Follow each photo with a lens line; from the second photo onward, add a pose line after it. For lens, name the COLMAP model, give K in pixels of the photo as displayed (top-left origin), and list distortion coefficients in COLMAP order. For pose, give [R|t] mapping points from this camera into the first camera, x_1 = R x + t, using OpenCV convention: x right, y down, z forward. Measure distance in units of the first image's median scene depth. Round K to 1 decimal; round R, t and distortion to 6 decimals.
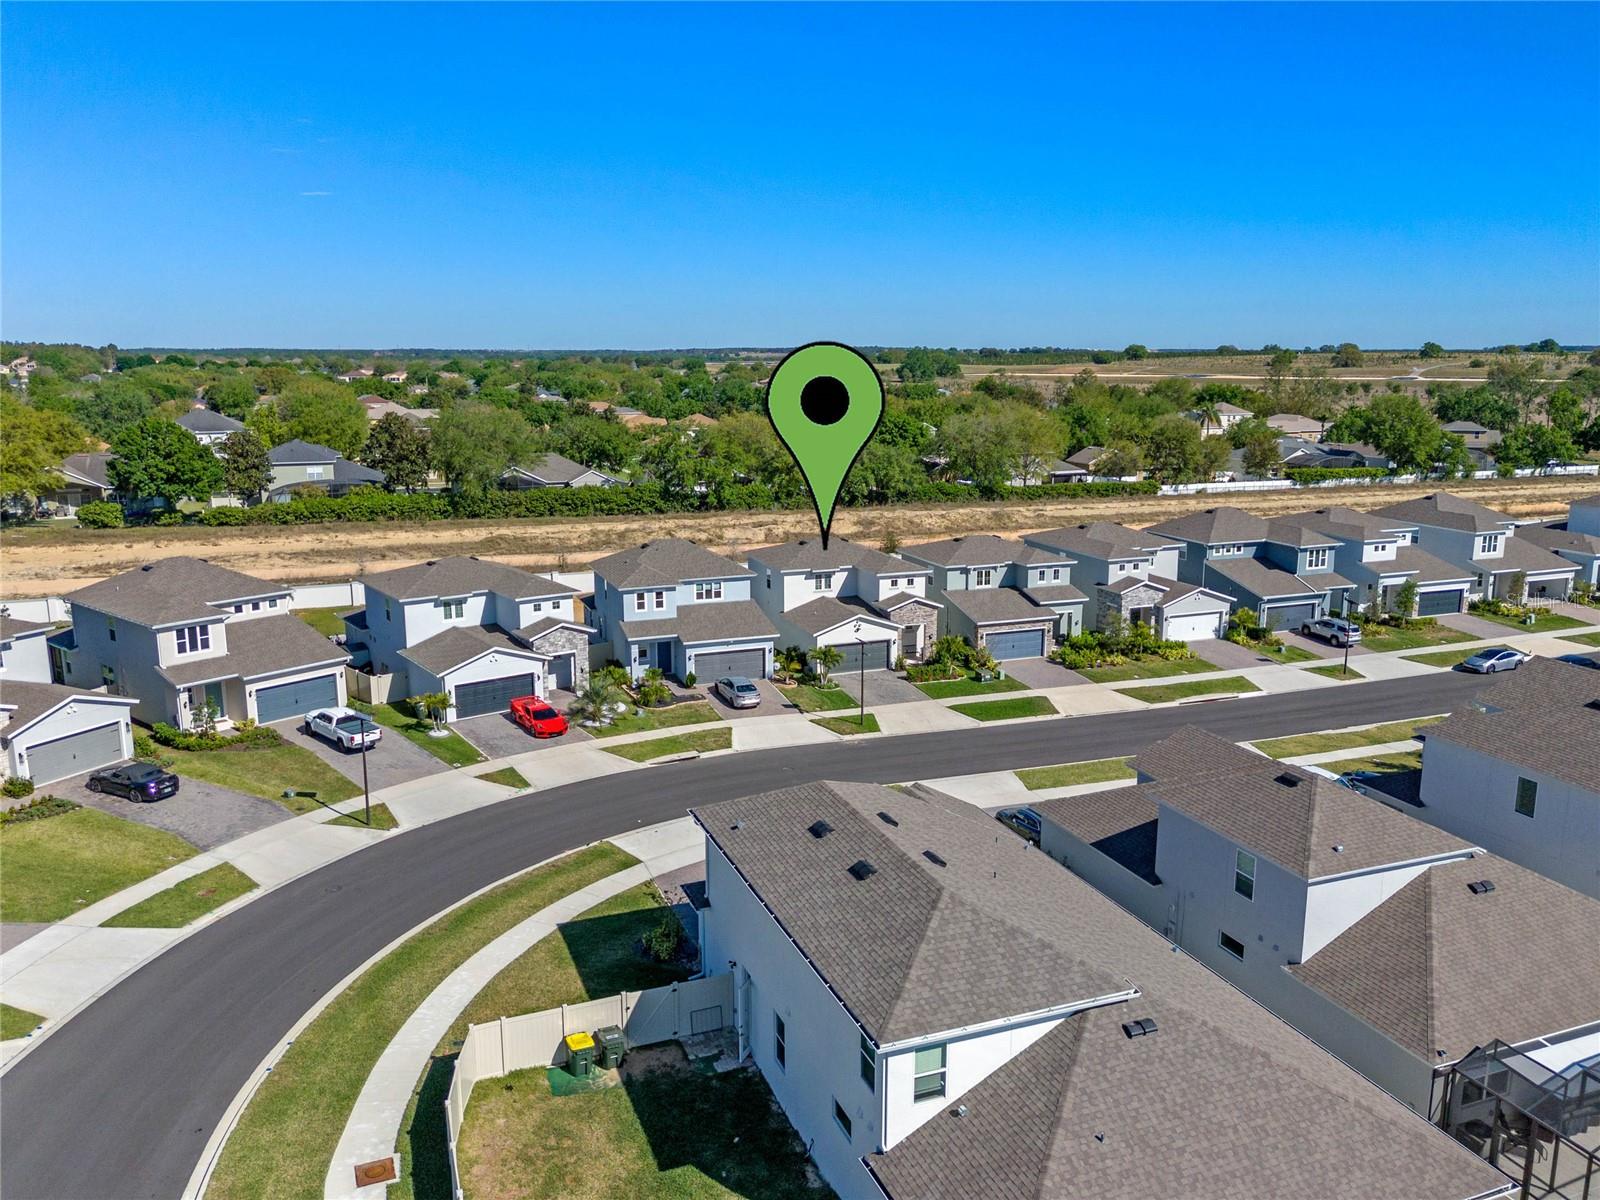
lens RADIAL K [[1175.7, 0, 798.9], [0, 1175.7, 597.3], [0, 0, 1]] dist [0.054691, -0.032699]
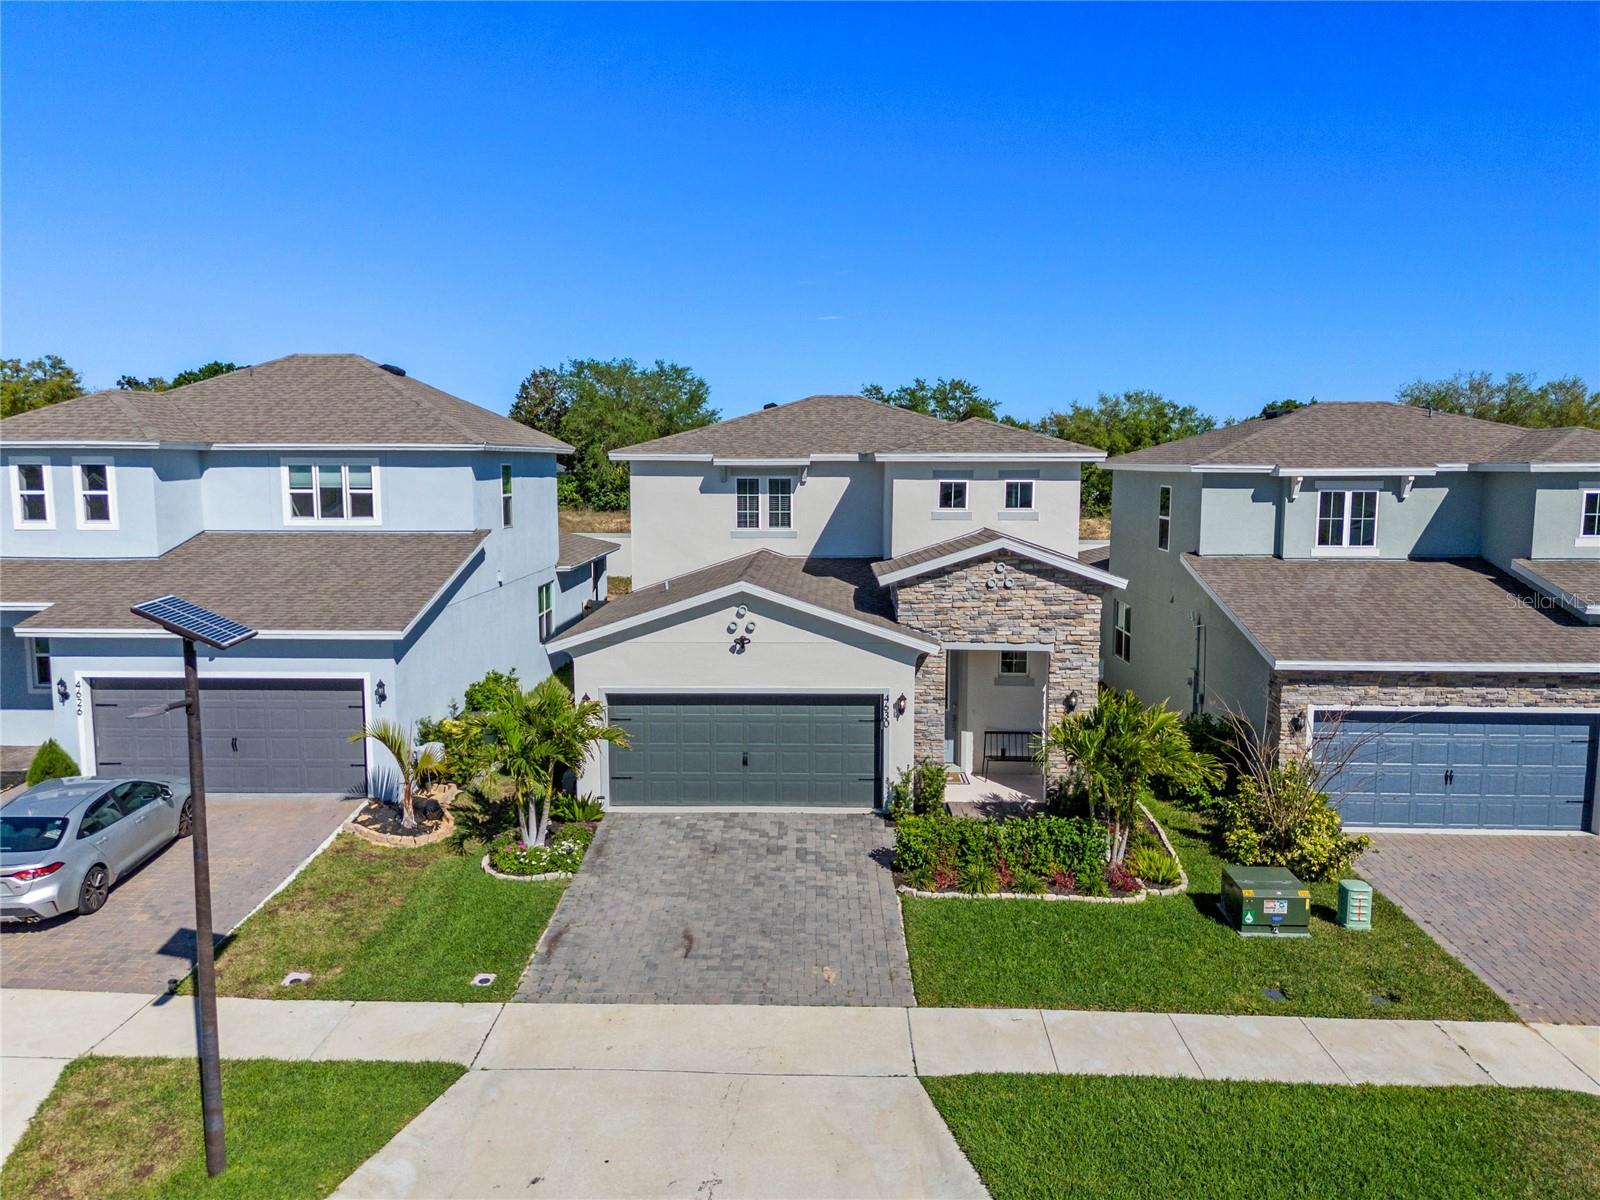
lens RADIAL K [[1175.7, 0, 807.4], [0, 1175.7, 608.3], [0, 0, 1]] dist [0.054691, -0.032699]
pose [[0.928730, 0.052782, -0.366981, 0.150646], [-0.079099, 0.995234, -0.057035, 0.031937], [0.362222, 0.081998, 0.928478, 0.736329]]
